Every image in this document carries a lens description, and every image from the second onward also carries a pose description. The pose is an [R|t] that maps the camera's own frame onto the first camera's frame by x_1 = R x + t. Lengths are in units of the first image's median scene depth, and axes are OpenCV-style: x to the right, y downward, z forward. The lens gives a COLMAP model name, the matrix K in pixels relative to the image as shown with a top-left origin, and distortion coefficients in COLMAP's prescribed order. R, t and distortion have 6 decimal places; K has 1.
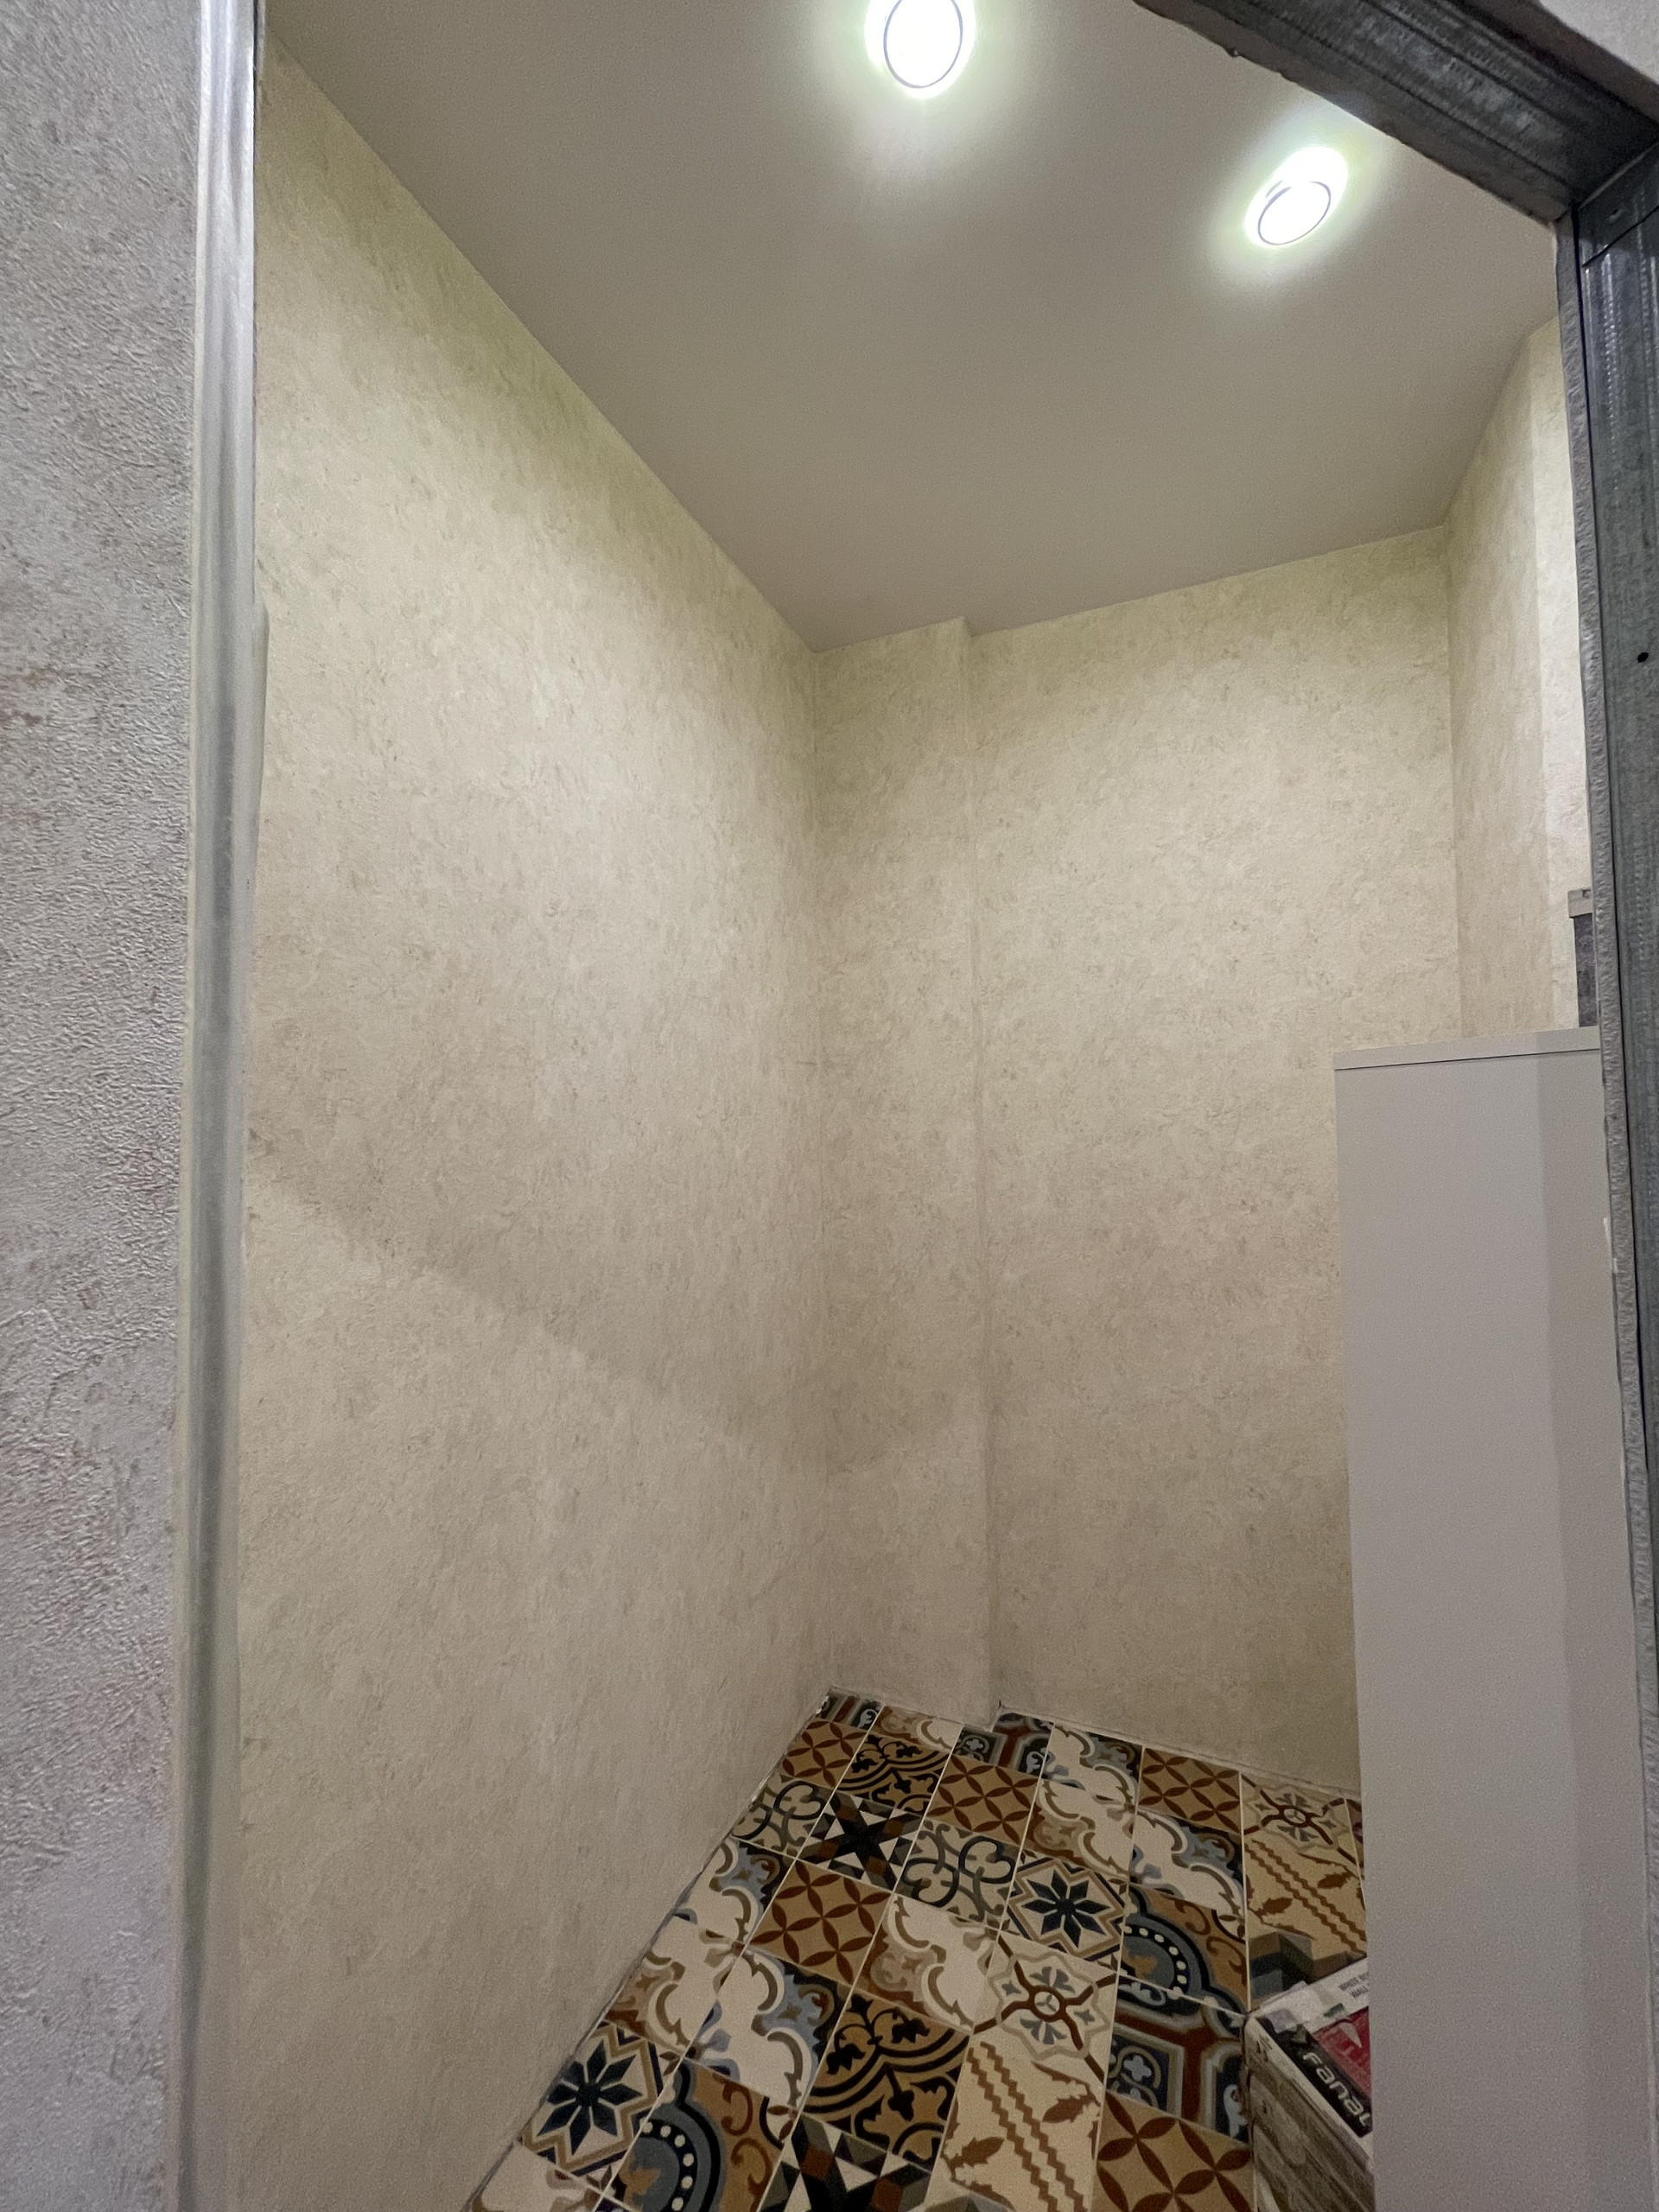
lens RADIAL K [[872.7, 0, 817.6], [0, 872.7, 1086.2], [0, 0, 1]] dist [-0.007217, -0.001828]
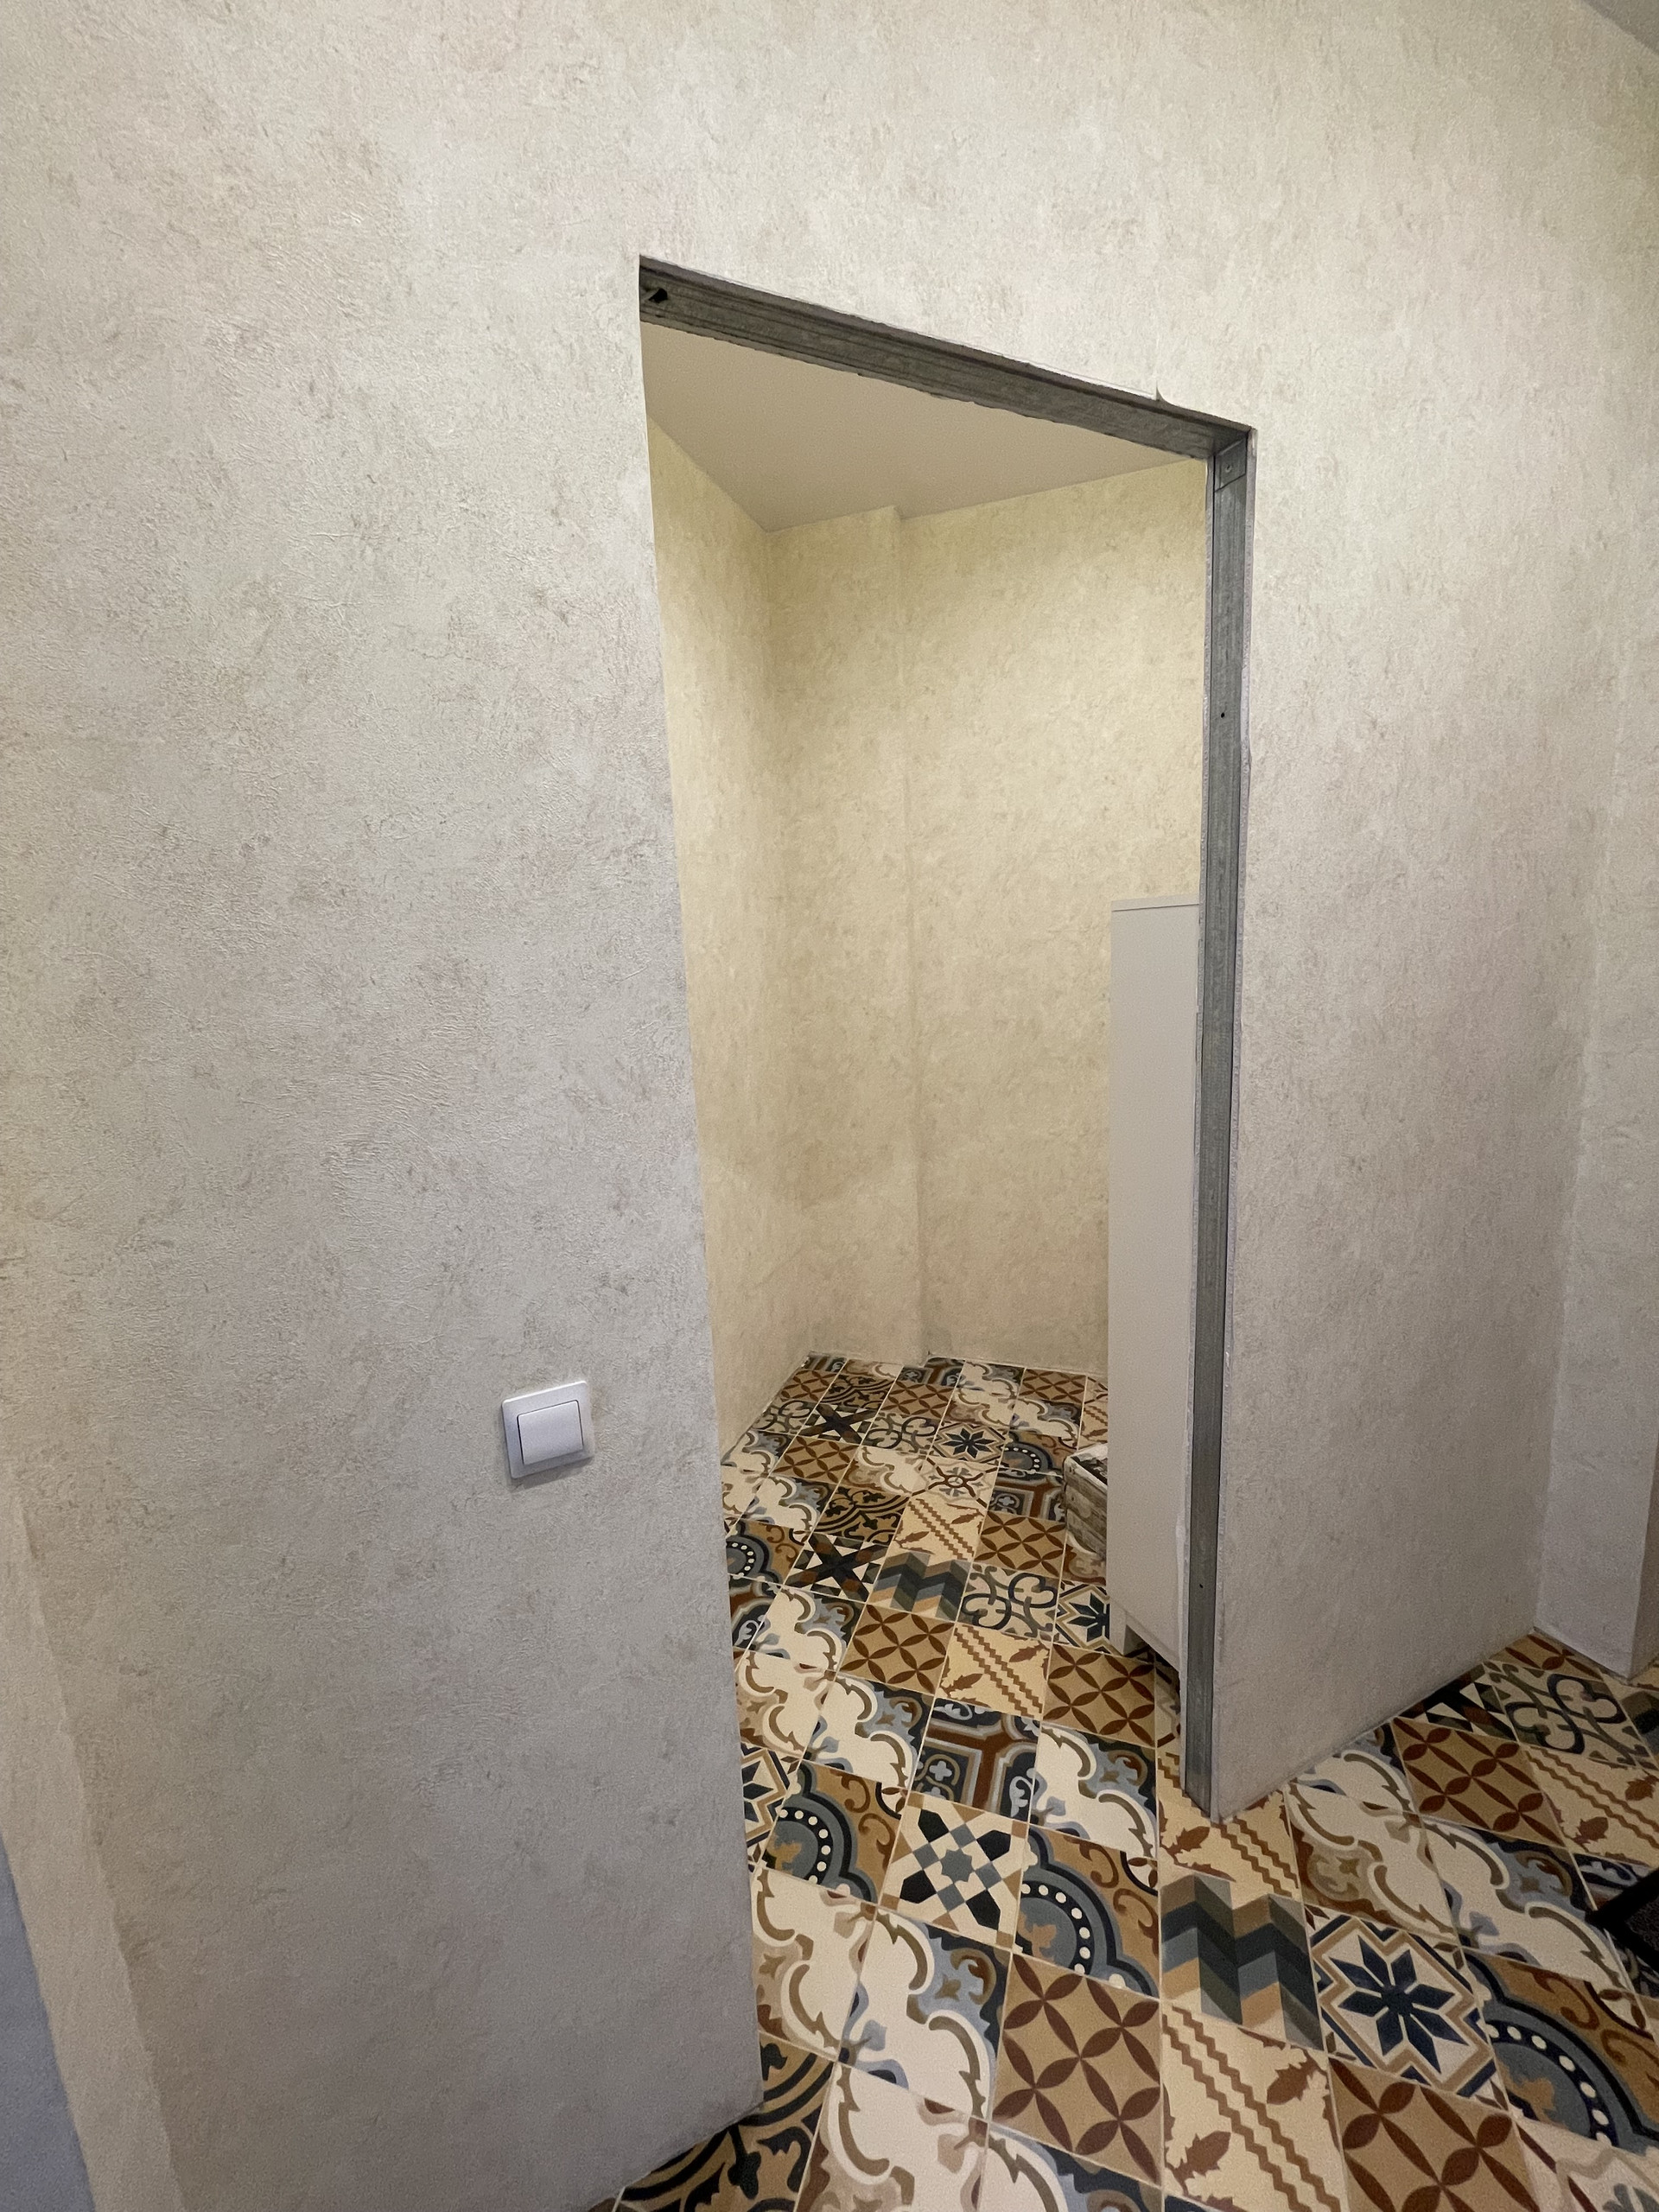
lens RADIAL K [[872.7, 0, 824.8], [0, 872.7, 1099.7], [0, 0, 1]] dist [-0.007217, -0.001828]
pose [[0.996122, -0.046915, 0.074425, -0.053131], [0.029492, 0.975070, 0.219927, -0.019578], [-0.082887, -0.216879, 0.972673, -0.321347]]
